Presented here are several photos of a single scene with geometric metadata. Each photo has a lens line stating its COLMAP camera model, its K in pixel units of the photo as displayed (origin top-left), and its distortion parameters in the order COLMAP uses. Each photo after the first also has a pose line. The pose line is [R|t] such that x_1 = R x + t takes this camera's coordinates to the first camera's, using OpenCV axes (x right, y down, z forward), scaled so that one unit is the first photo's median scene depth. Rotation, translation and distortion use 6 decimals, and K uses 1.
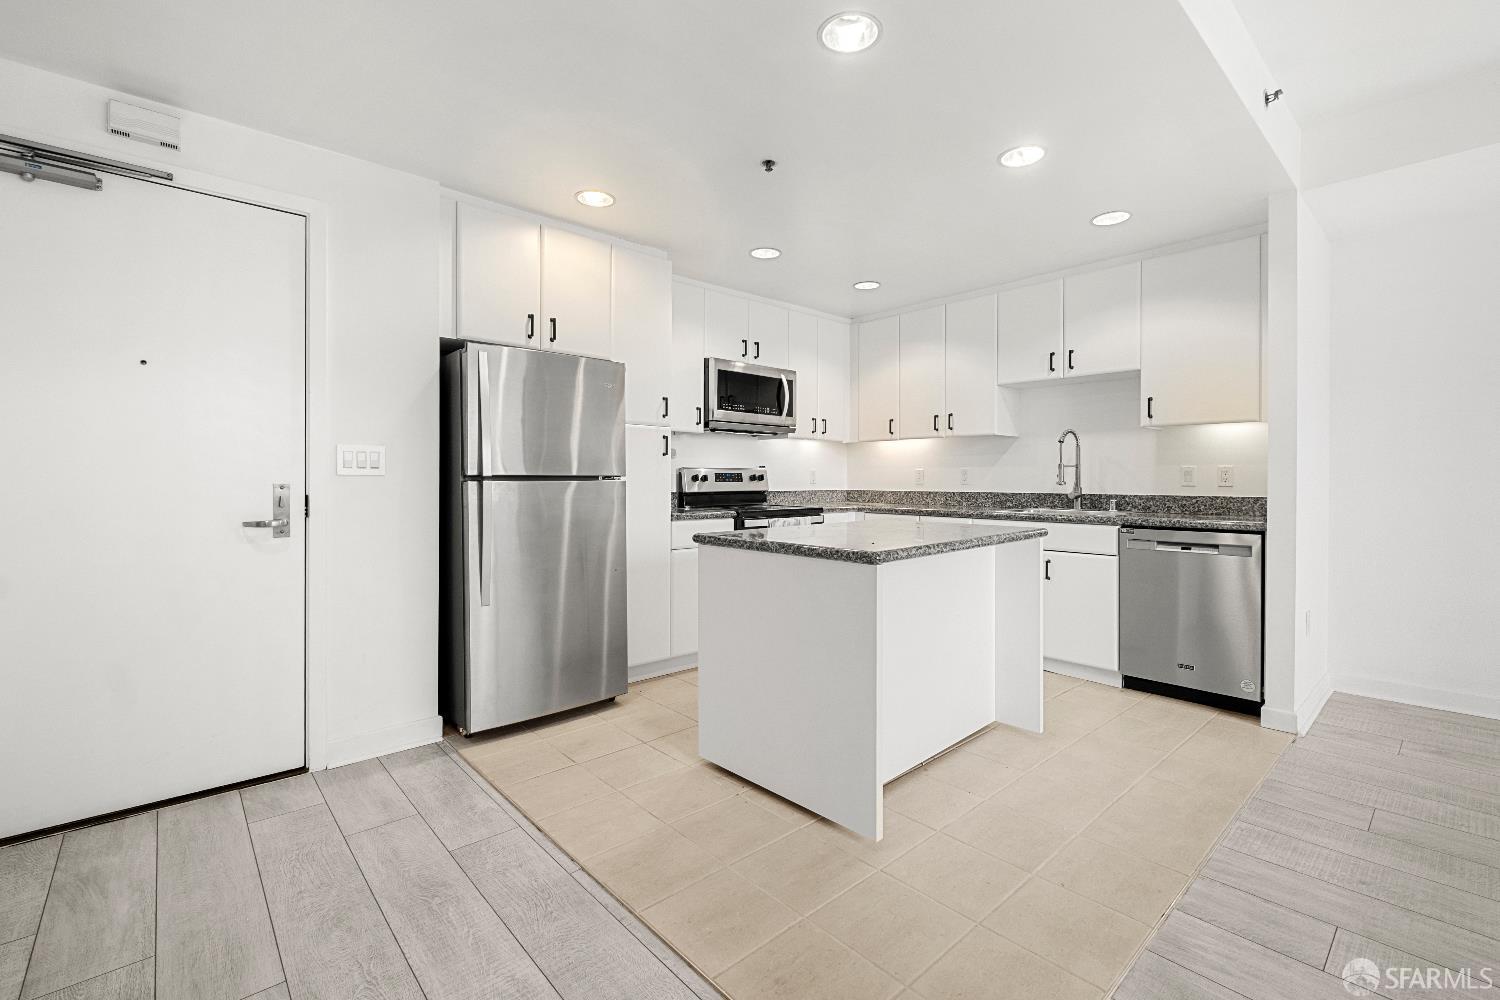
lens RADIAL K [[660.3, 0, 745.8], [0, 660.3, 487.2], [0, 0, 1]] dist [-0.004583, -0.000940]
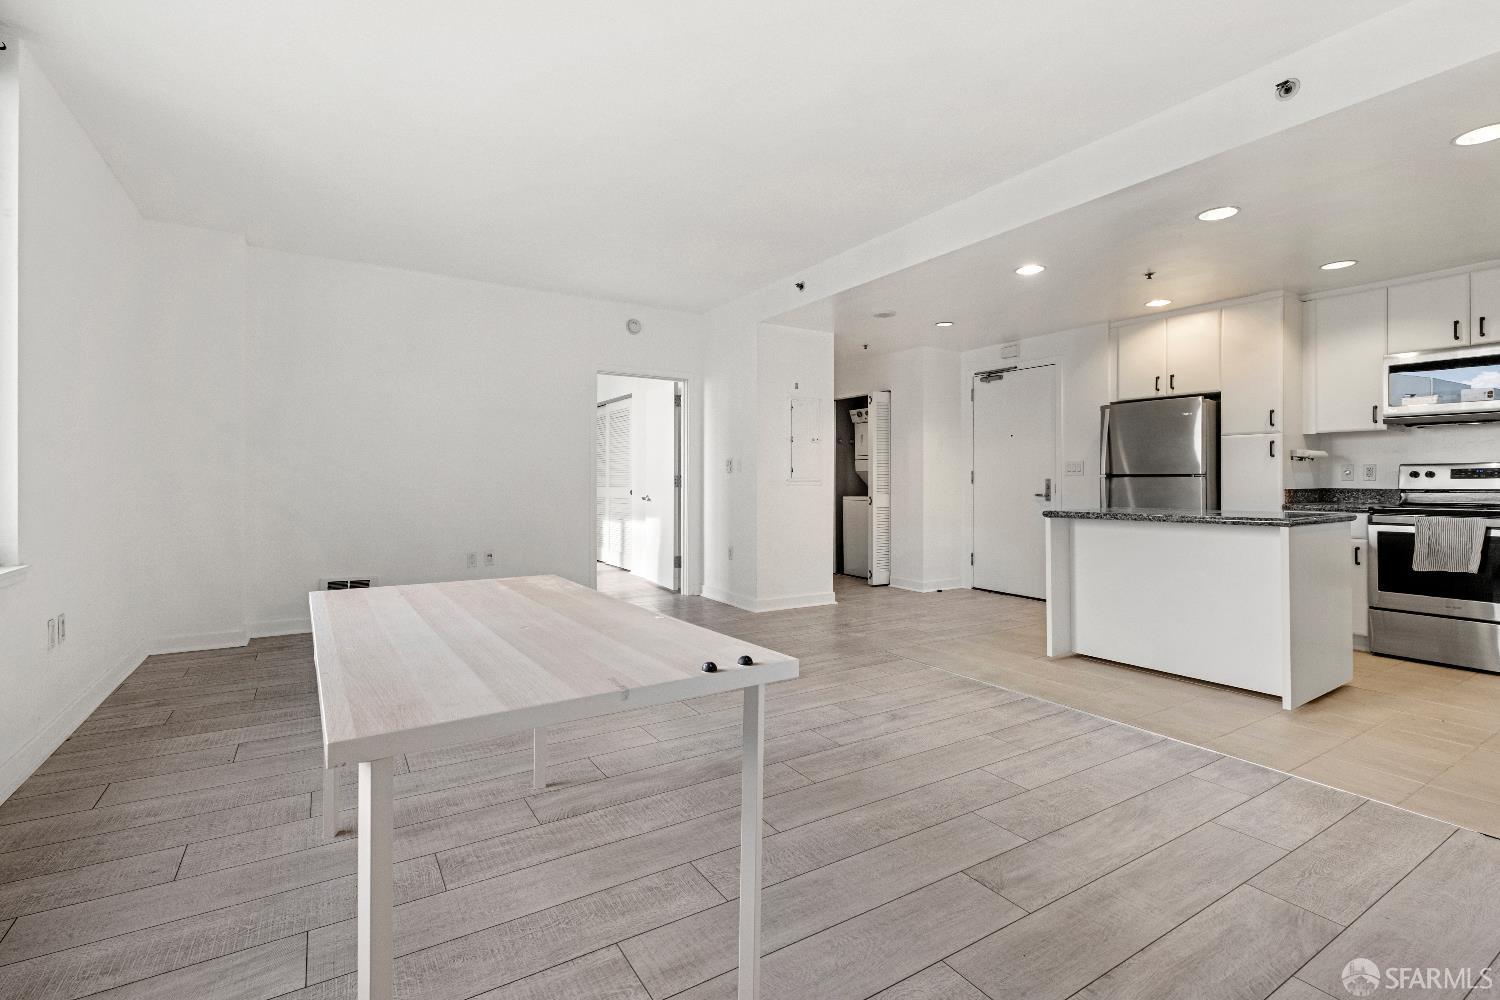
lens RADIAL K [[692.6, 0, 759.0], [0, 692.6, 473.9], [0, 0, 1]] dist [-0.004485, -0.001120]
pose [[-0.166799, -0.009799, -0.985942, 1.288789], [-0.013197, 0.999883, -0.007705, 0.007274], [0.985903, 0.011726, -0.166909, 0.255833]]
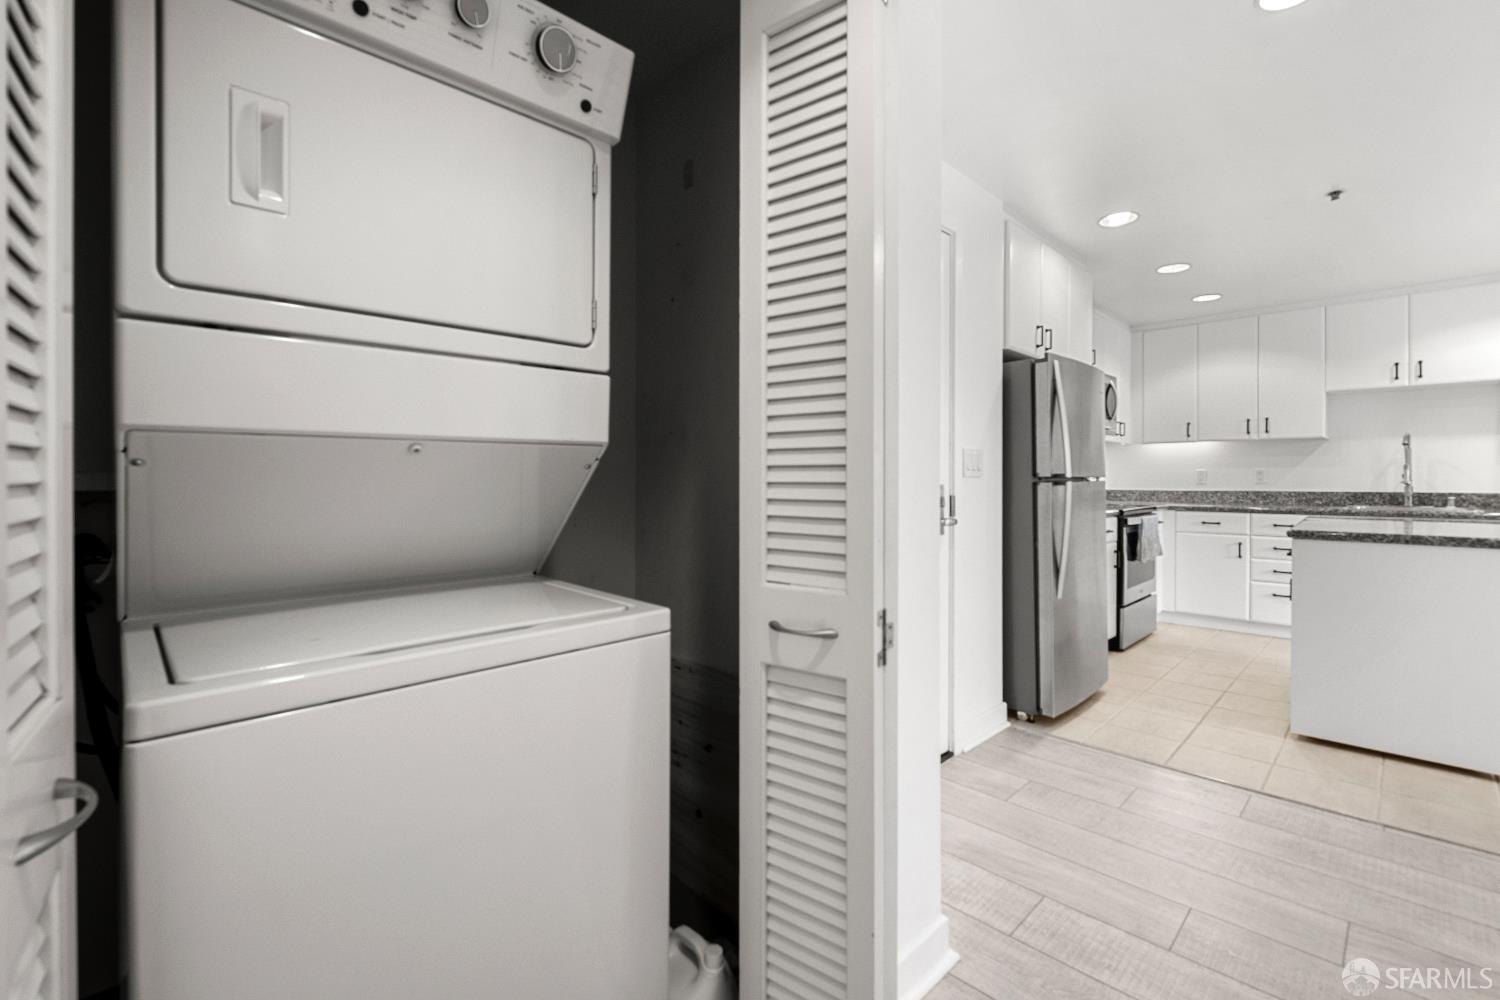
lens RADIAL K [[660.3, 0, 745.8], [0, 660.3, 487.2], [0, 0, 1]] dist [-0.004583, -0.000940]
pose [[0.998807, -0.004019, 0.048663, -0.711711], [0.004056, 0.999992, -0.000651, -0.001946], [-0.048660, 0.000847, 0.998815, -0.033865]]
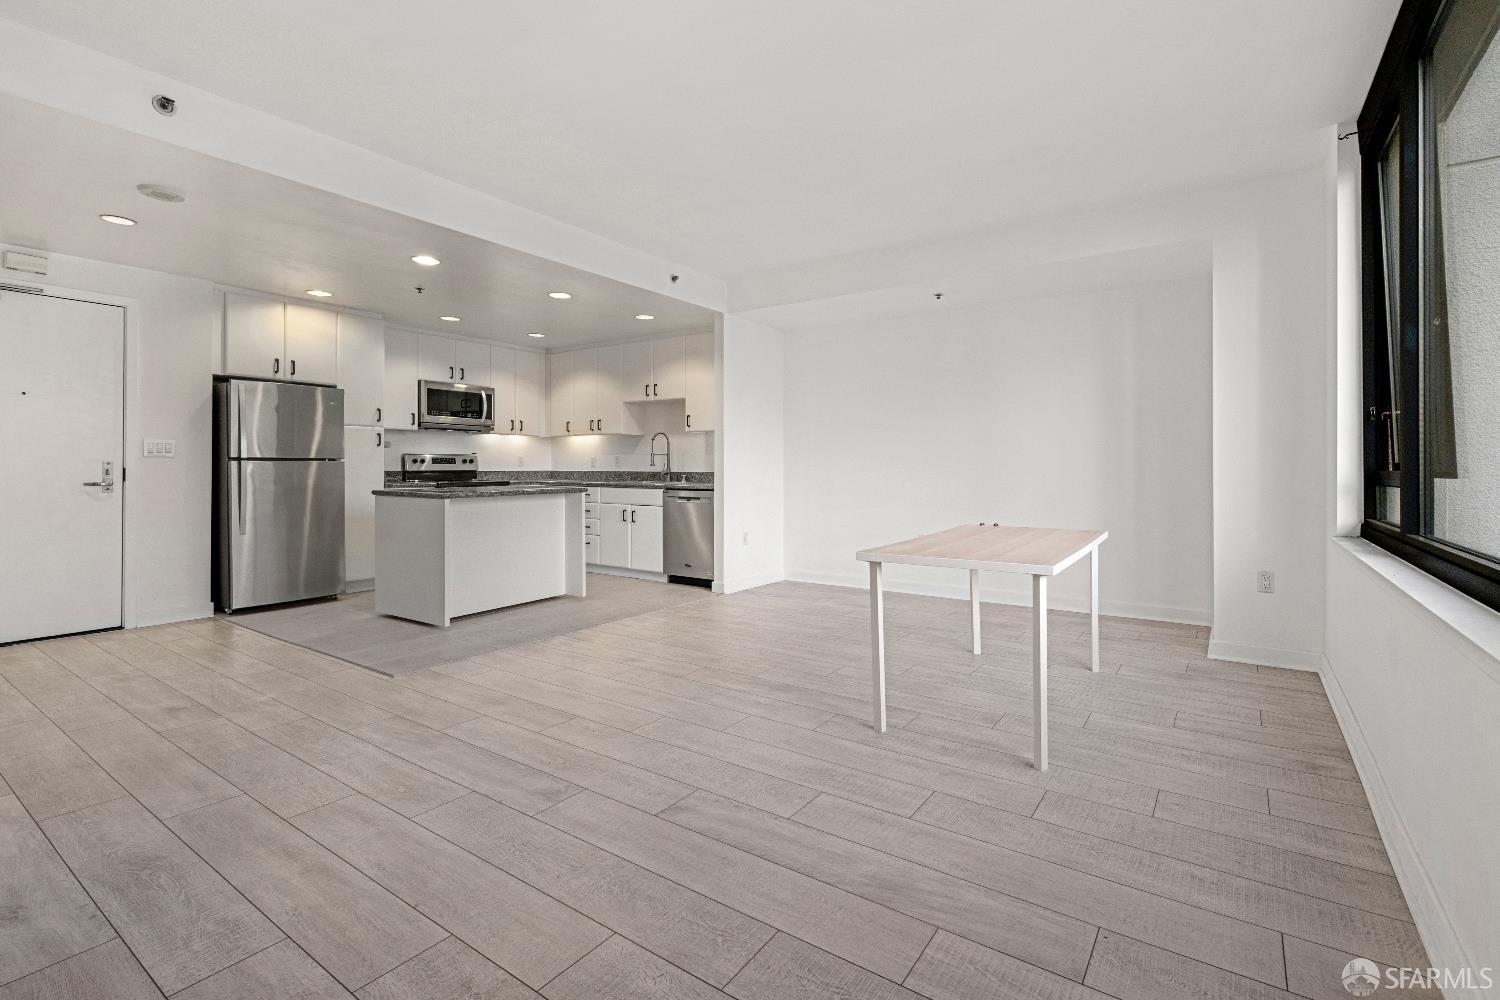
lens RADIAL K [[692.6, 0, 759.0], [0, 692.6, 473.9], [0, 0, 1]] dist [-0.004485, -0.001120]
pose [[0.971941, 0.000777, 0.235223, 0.356180], [-0.000332, 0.999998, -0.001928, 0.020409], [-0.235224, 0.001796, 0.971939, -0.775476]]
